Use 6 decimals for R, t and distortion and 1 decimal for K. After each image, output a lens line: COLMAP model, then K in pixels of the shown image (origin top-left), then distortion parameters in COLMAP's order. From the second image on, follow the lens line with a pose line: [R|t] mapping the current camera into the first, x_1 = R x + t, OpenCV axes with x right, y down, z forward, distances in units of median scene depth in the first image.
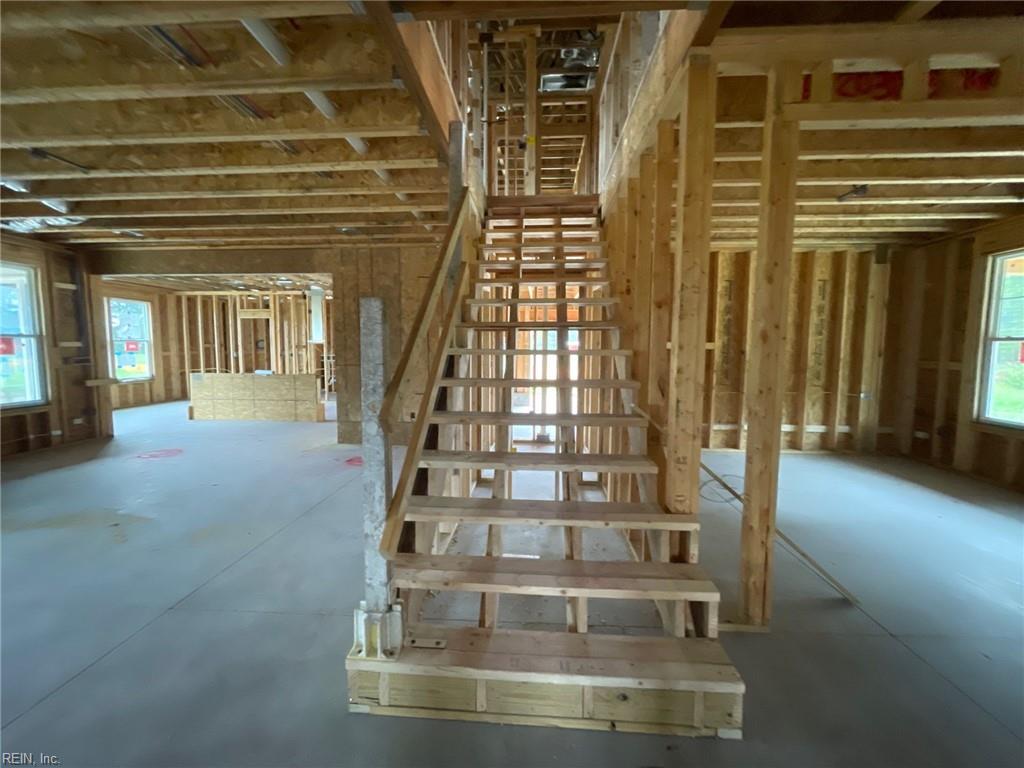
lens RADIAL K [[413.1, 0, 511.7], [0, 413.1, 380.8], [0, 0, 1]] dist [-0.007513, 0.000323]
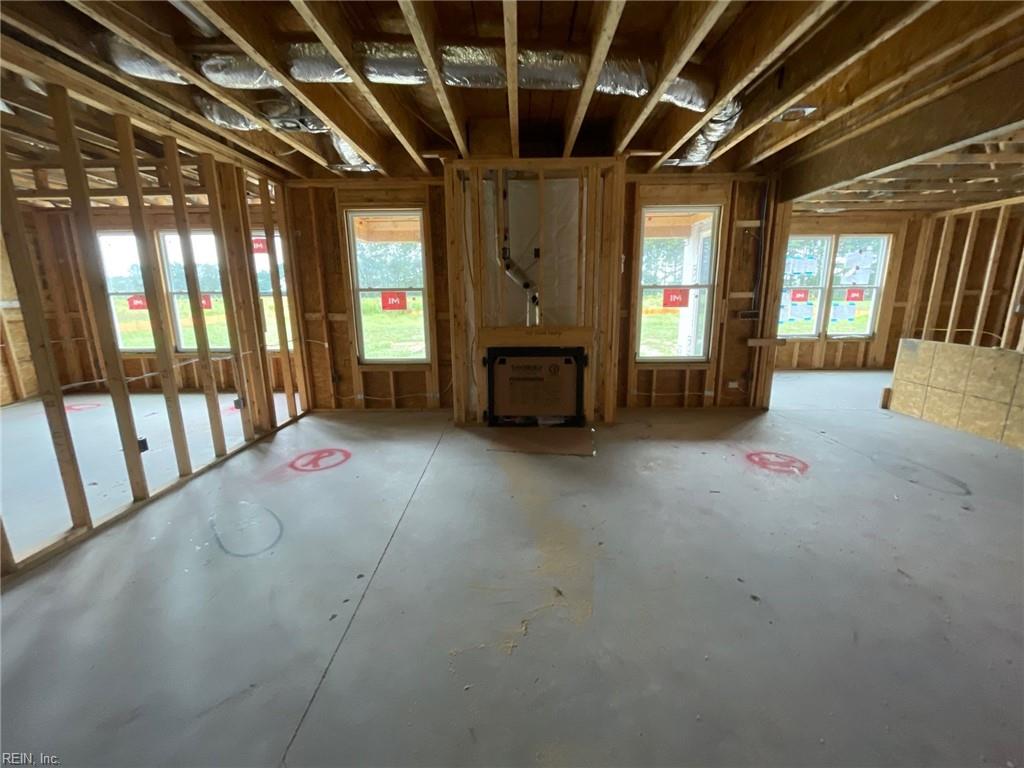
lens RADIAL K [[413.1, 0, 511.7], [0, 413.1, 380.8], [0, 0, 1]] dist [-0.007513, 0.000323]
pose [[0.044282, 0.198755, -0.979048, -0.171251], [-0.069457, 0.978251, 0.195451, -0.036742], [0.996602, 0.059347, 0.057124, 0.366707]]
